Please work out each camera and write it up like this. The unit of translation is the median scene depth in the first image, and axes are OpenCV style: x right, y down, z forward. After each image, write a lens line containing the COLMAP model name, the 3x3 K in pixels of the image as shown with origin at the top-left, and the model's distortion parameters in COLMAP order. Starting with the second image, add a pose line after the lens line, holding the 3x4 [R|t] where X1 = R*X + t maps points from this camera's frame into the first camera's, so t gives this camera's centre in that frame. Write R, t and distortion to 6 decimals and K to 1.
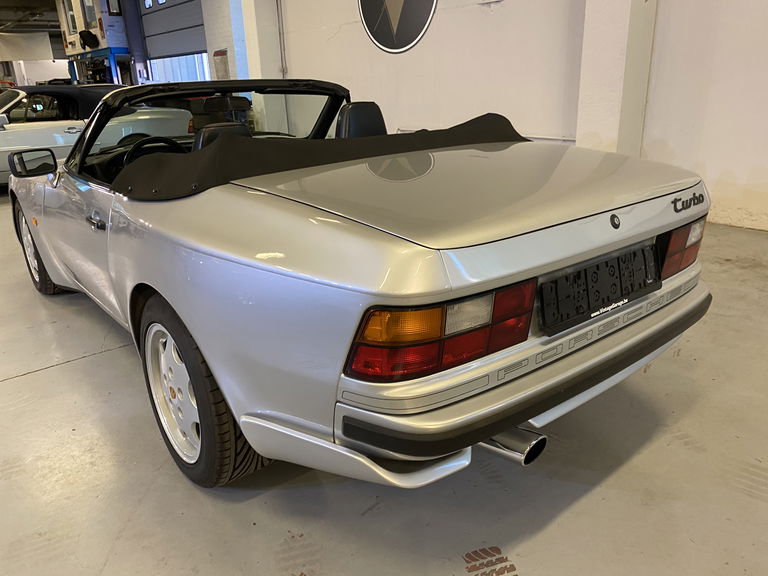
lens RADIAL K [[592.5, 0, 382.5], [0, 592.5, 280.4], [0, 0, 1]] dist [0.022824, -0.013701]
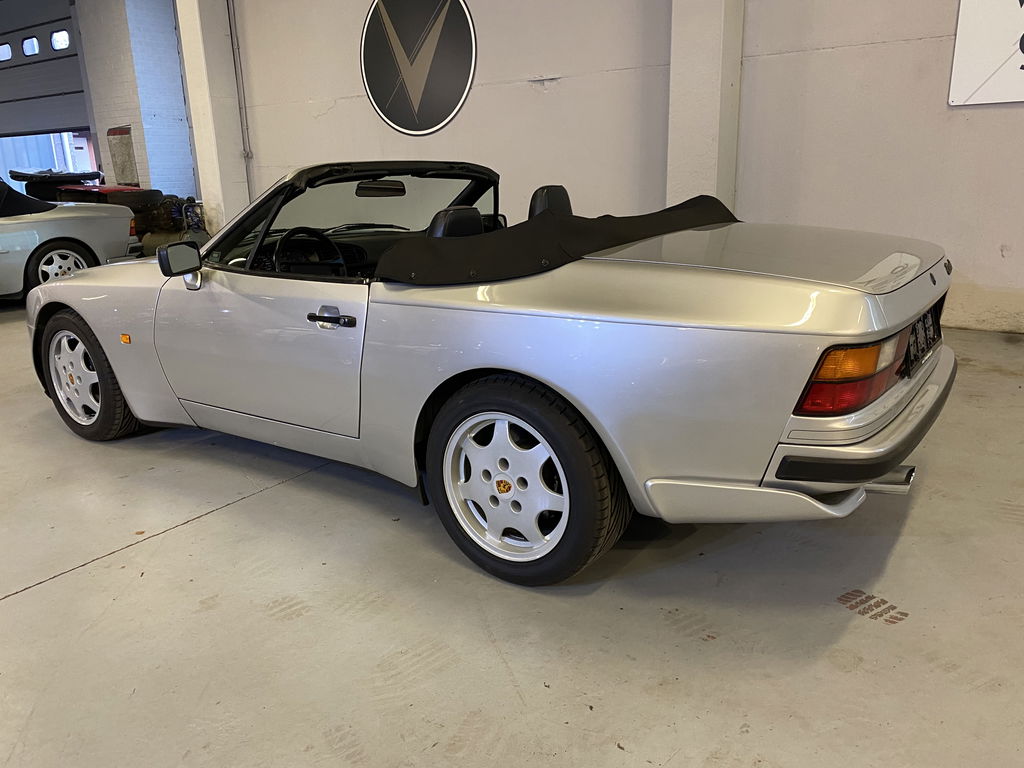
lens RADIAL K [[790.0, 0, 506.6], [0, 790.0, 377.4], [0, 0, 1]] dist [0.022824, -0.013701]
pose [[0.962594, -0.063027, 0.263515, -0.359136], [0.081789, 0.994791, -0.060835, 0.051102], [-0.258308, 0.080112, 0.962735, -0.107186]]
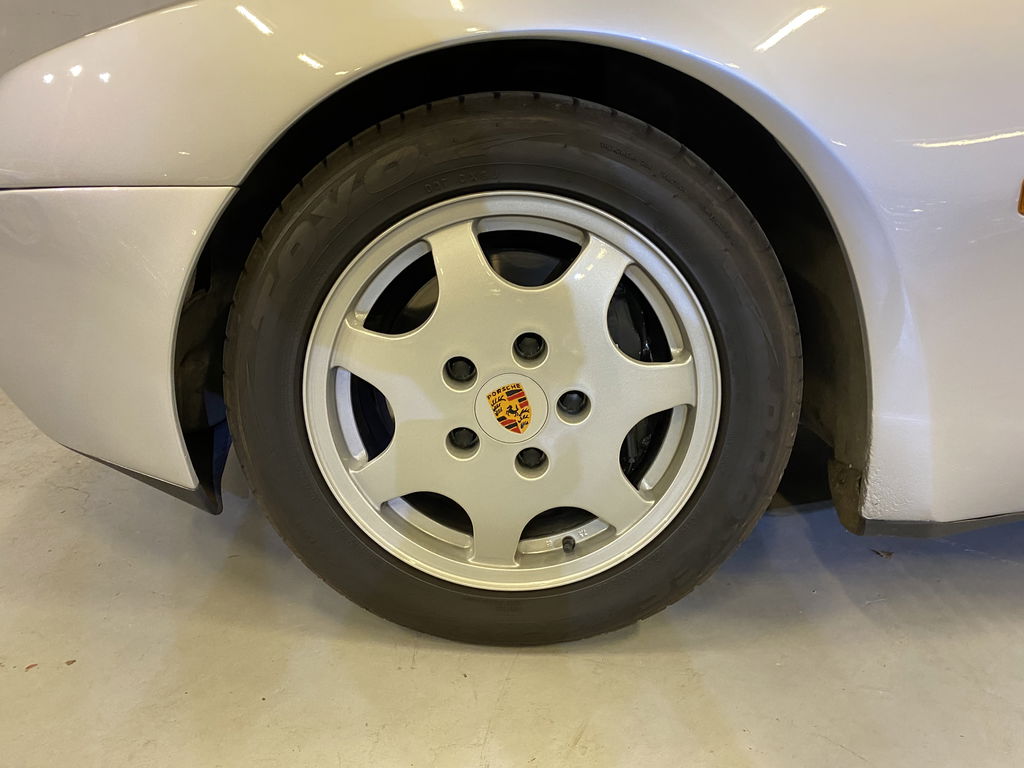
lens RADIAL K [[790.0, 0, 521.9], [0, 790.0, 383.9], [0, 0, 1]] dist [0.022824, -0.013701]
pose [[0.611864, -0.157008, 0.775223, -0.829194], [0.189822, 0.980606, 0.048783, -0.079525], [-0.767848, 0.117306, 0.629801, 0.917193]]
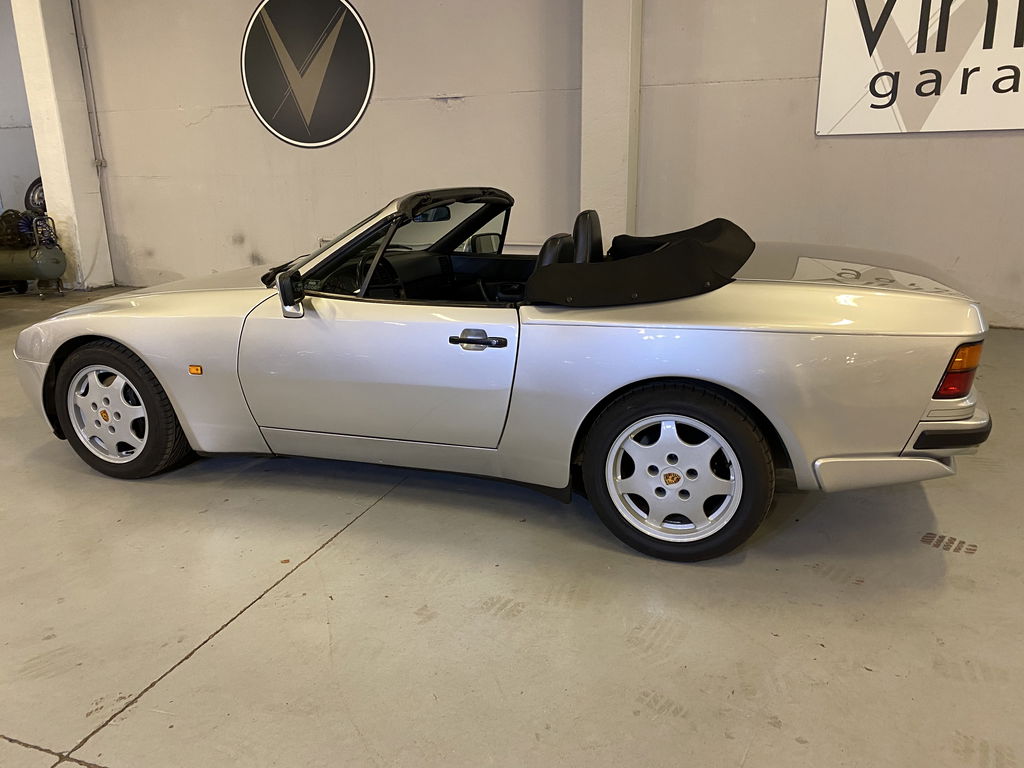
lens RADIAL K [[790.0, 0, 505.4], [0, 790.0, 374.8], [0, 0, 1]] dist [0.022824, -0.013701]
pose [[0.854496, -0.117587, 0.505973, -0.711753], [0.156455, 0.987071, -0.034832, 0.003231], [-0.495336, 0.108926, 0.861846, -0.054902]]
